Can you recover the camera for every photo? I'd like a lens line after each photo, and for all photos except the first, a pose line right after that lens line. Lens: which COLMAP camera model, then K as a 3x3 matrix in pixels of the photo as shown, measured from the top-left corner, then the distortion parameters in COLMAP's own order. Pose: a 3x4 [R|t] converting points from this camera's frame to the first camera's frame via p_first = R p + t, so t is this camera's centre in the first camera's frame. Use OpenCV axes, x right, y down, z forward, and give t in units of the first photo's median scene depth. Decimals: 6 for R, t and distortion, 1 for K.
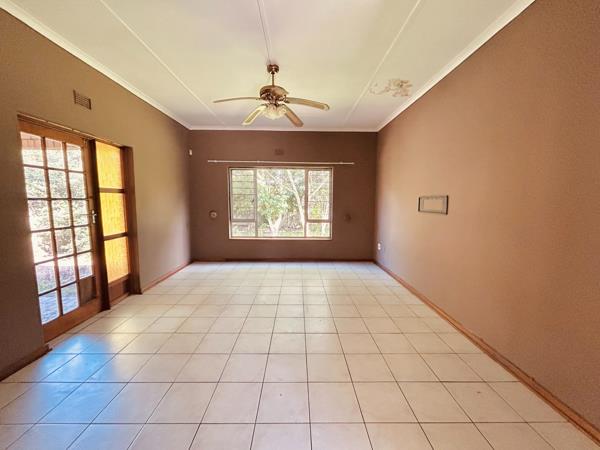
lens RADIAL K [[240.9, 0, 297.5], [0, 240.9, 226.6], [0, 0, 1]] dist [0.002552, -0.000340]
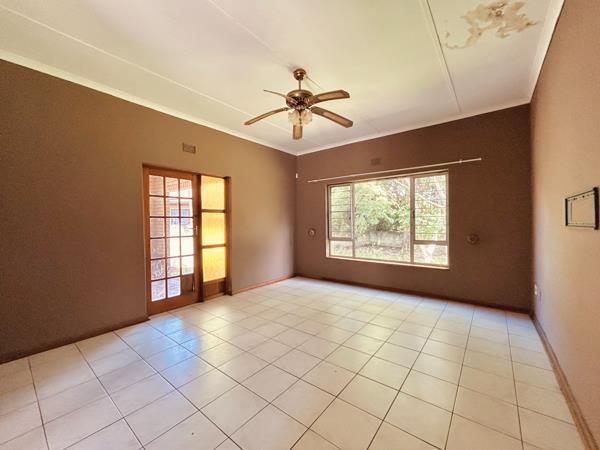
lens RADIAL K [[240.9, 0, 301.0], [0, 240.9, 225.4], [0, 0, 1]] dist [0.002552, -0.000340]
pose [[0.777967, -0.007009, -0.628266, 0.387530], [-0.054718, 0.995383, -0.078861, 0.006627], [0.625918, 0.095728, 0.773991, 0.260519]]
